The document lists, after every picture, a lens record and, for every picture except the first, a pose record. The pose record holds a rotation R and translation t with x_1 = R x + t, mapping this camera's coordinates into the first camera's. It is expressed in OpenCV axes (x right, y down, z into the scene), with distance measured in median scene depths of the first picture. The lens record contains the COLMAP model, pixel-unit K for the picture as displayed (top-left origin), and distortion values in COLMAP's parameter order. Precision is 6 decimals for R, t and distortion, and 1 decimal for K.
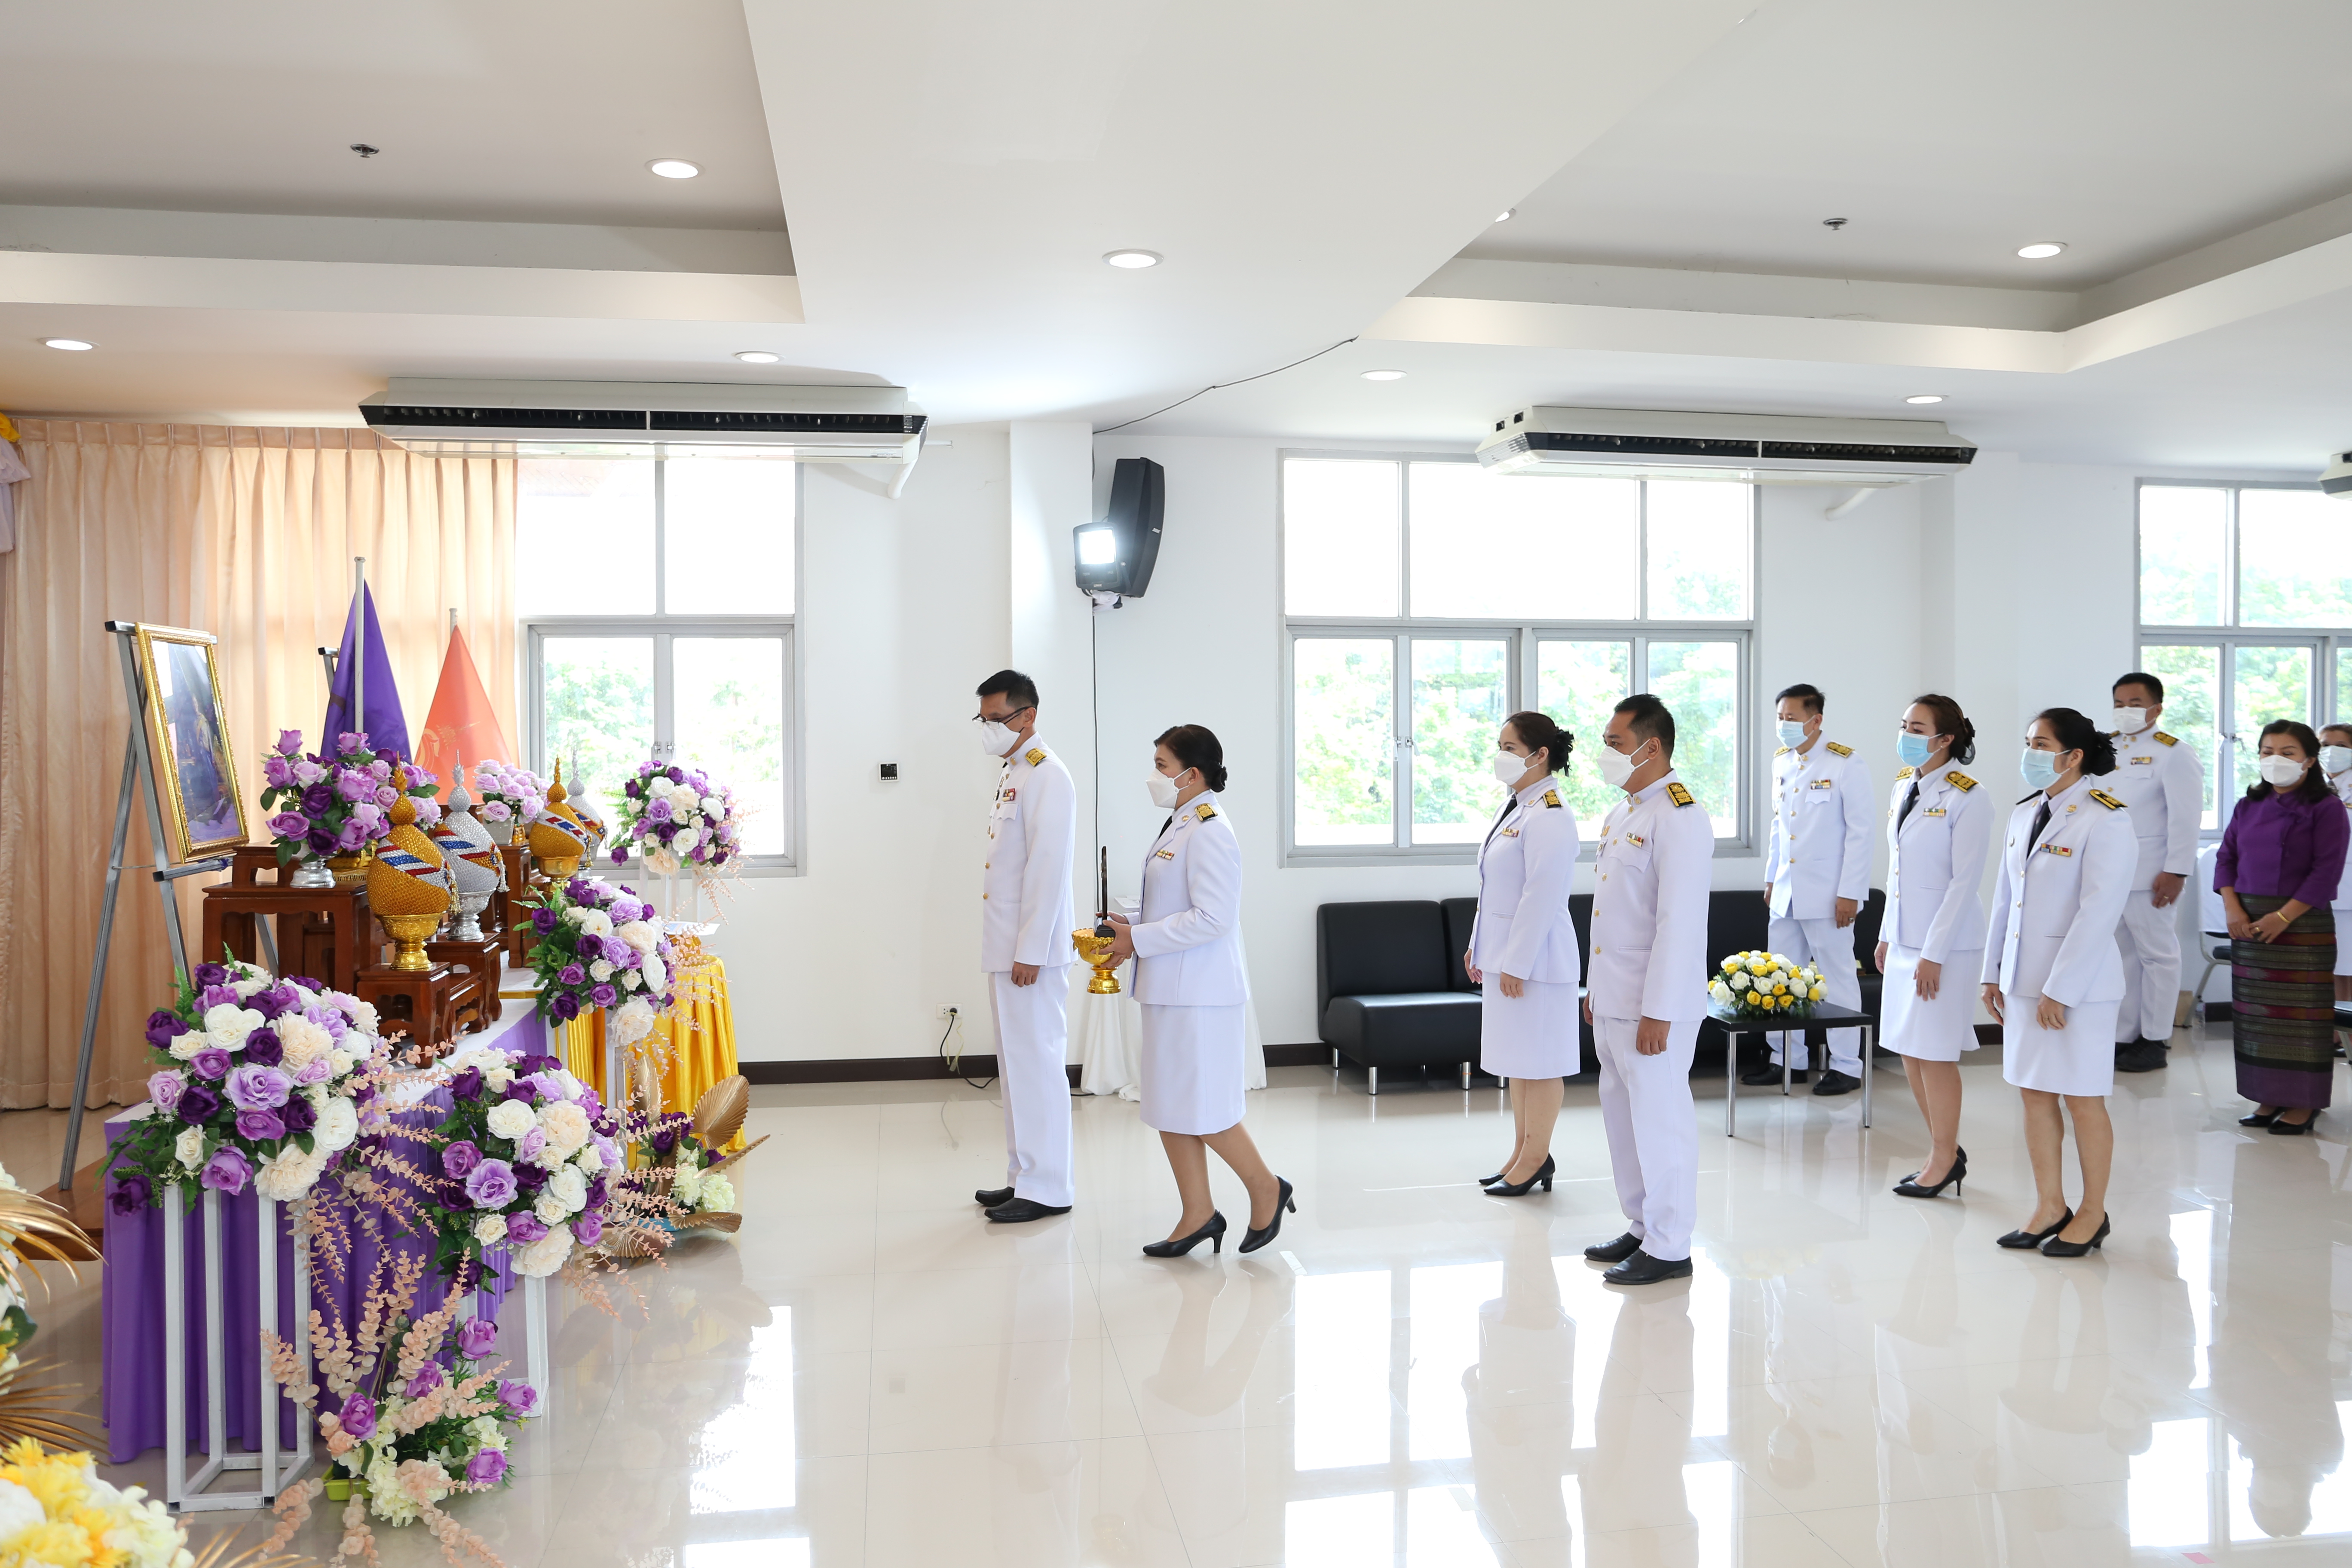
lens RADIAL K [[1778.1, 0, 1176.0], [0, 1778.1, 784.0], [0, 0, 1]] dist [-0.000157, 0.000849]
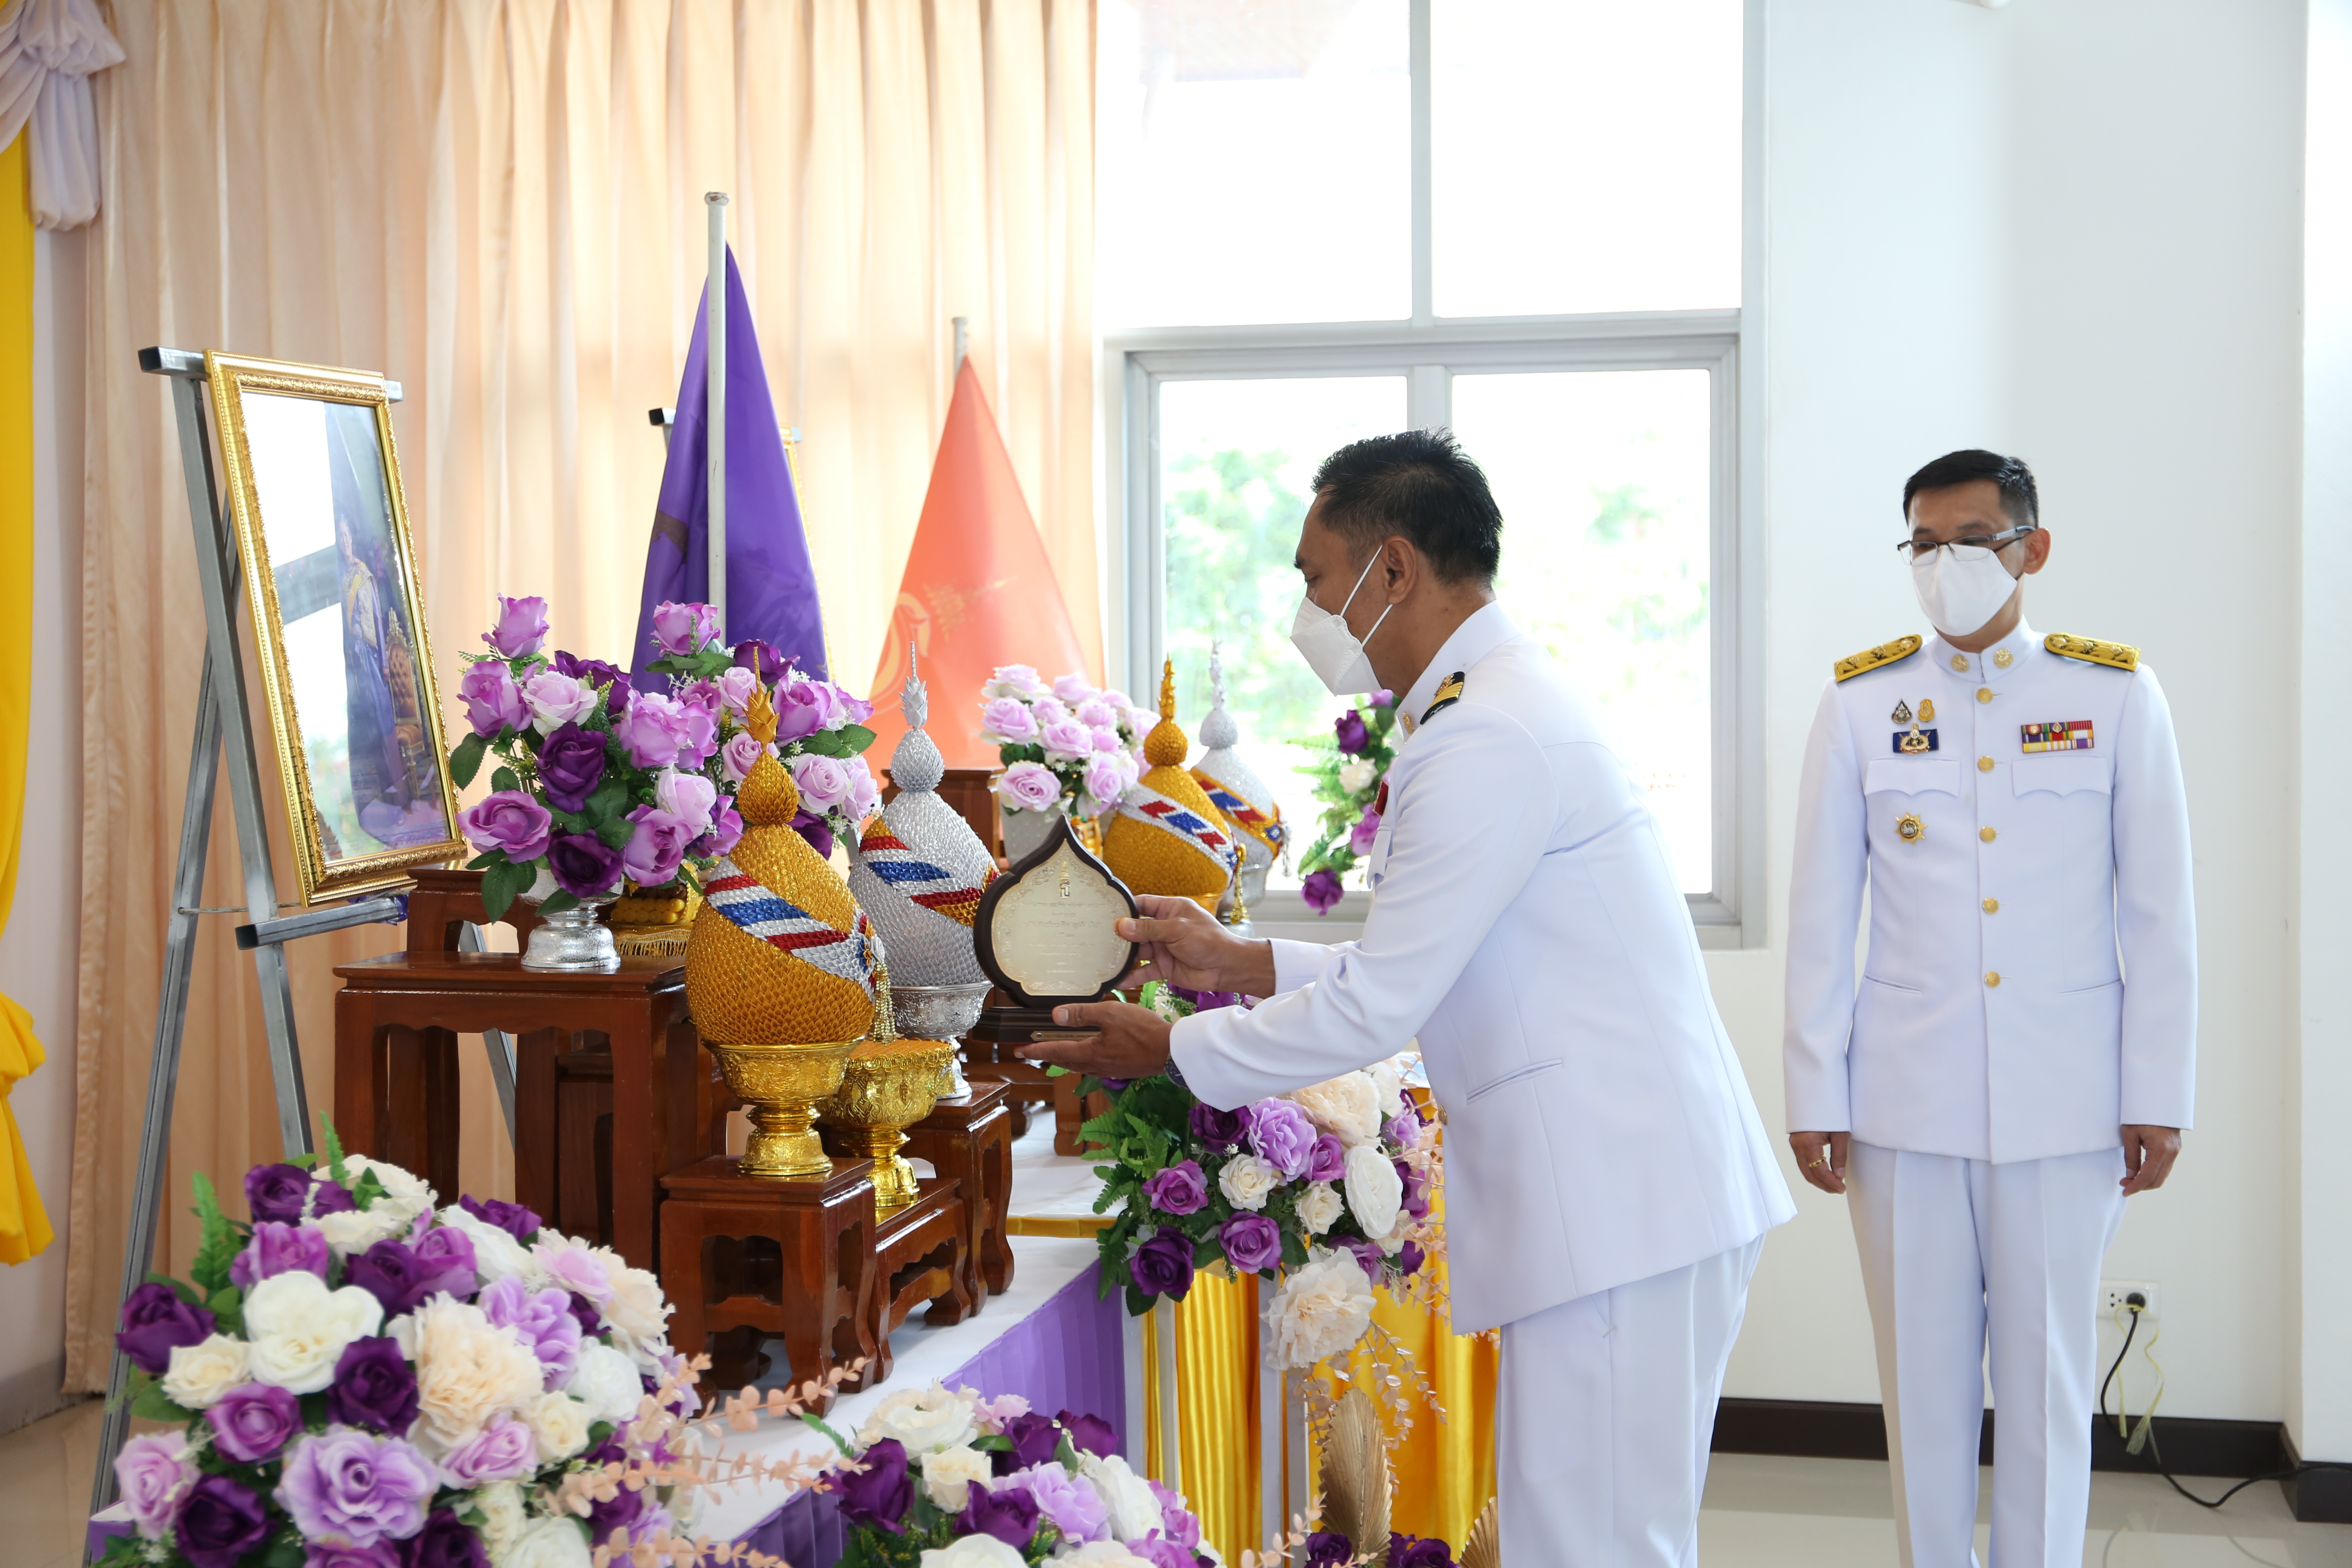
lens RADIAL K [[3346.9, 0, 1175.3], [0, 3346.9, 715.9], [0, 0, 1]] dist [0.069483, 0.070029]
pose [[0.920800, 0.010157, -0.389903, -0.043014], [-0.007619, 0.999939, 0.008054, -0.009483], [0.389961, -0.004445, 0.920821, 0.316682]]
